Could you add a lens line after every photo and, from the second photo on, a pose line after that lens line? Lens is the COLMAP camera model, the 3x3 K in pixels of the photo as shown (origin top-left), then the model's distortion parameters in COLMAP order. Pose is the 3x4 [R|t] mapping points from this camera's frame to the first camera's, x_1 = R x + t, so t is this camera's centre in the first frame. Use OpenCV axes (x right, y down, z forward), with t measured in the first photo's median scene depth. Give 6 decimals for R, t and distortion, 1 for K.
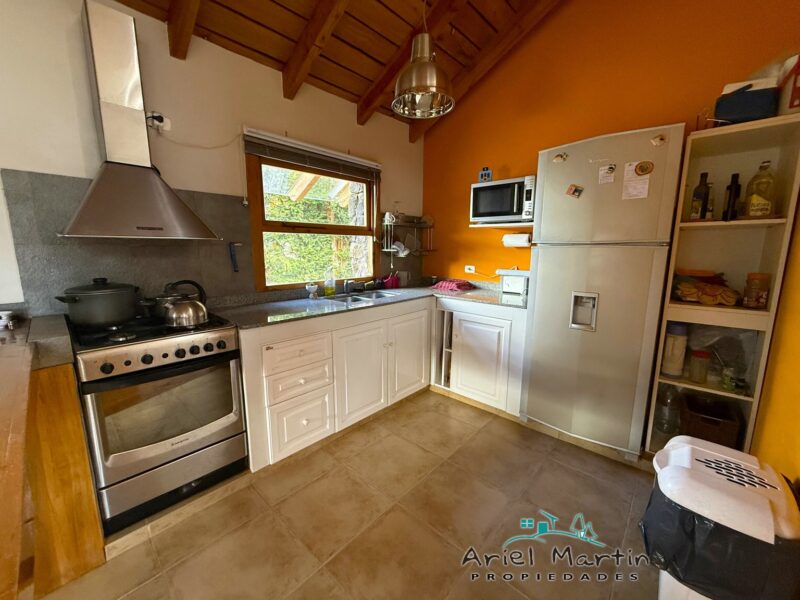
lens RADIAL K [[321.2, 0, 399.2], [0, 321.2, 300.9], [0, 0, 1]] dist [-0.000191, -0.000224]
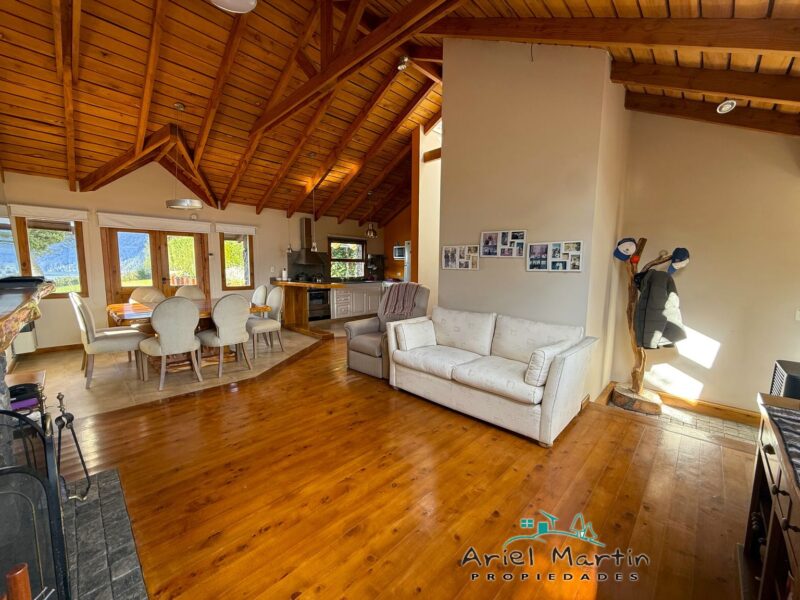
lens RADIAL K [[321.2, 0, 399.2], [0, 321.2, 300.9], [0, 0, 1]] dist [-0.000191, -0.000224]
pose [[0.999424, 0.007437, -0.033115, 0.339245], [-0.009442, 0.998105, -0.060813, 0.324341], [0.032600, 0.061091, 0.997600, -1.892007]]
